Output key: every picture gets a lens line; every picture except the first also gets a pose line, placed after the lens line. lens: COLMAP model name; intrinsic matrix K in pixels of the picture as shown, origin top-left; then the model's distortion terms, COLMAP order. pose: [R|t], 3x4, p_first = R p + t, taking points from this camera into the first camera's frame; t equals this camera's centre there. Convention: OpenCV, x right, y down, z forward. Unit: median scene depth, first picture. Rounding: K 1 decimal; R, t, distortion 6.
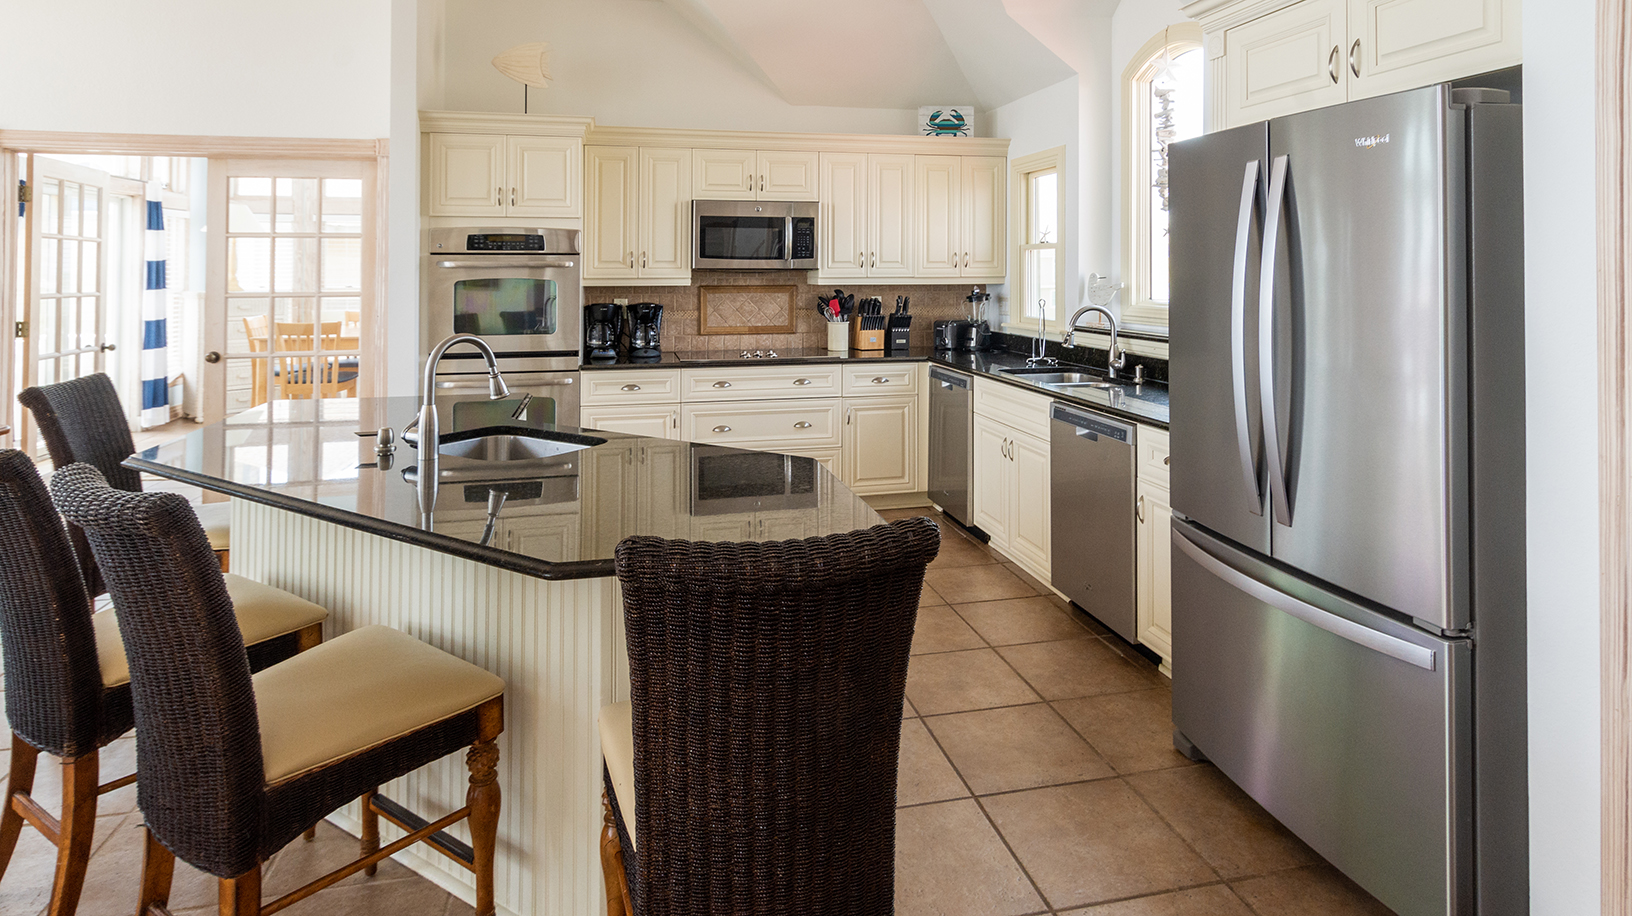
lens RADIAL K [[904.4, 0, 816.0], [0, 904.4, 458.0], [0, 0, 1]] dist [0.018582, -0.000334]
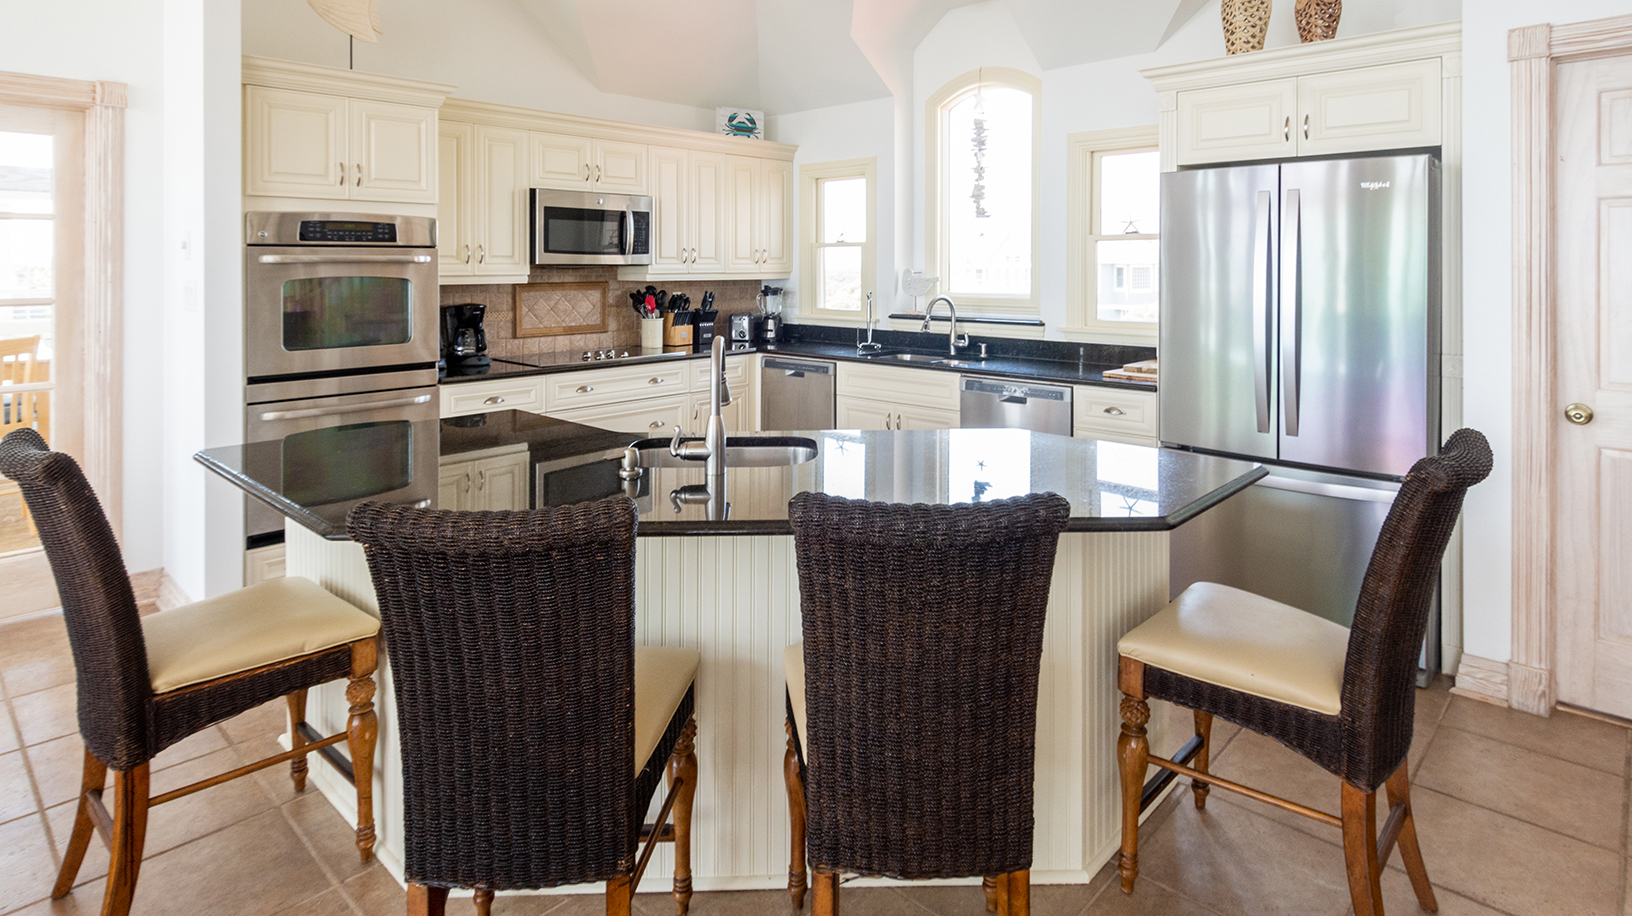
lens RADIAL K [[898.1, 0, 815.8], [0, 898.1, 485.4], [0, 0, 1]] dist [0.003484, 0.000264]
pose [[0.814970, -0.137968, 0.562840, -0.440258], [0.118177, 0.990403, 0.071661, -0.020588], [-0.567326, 0.008113, 0.823453, 0.098829]]
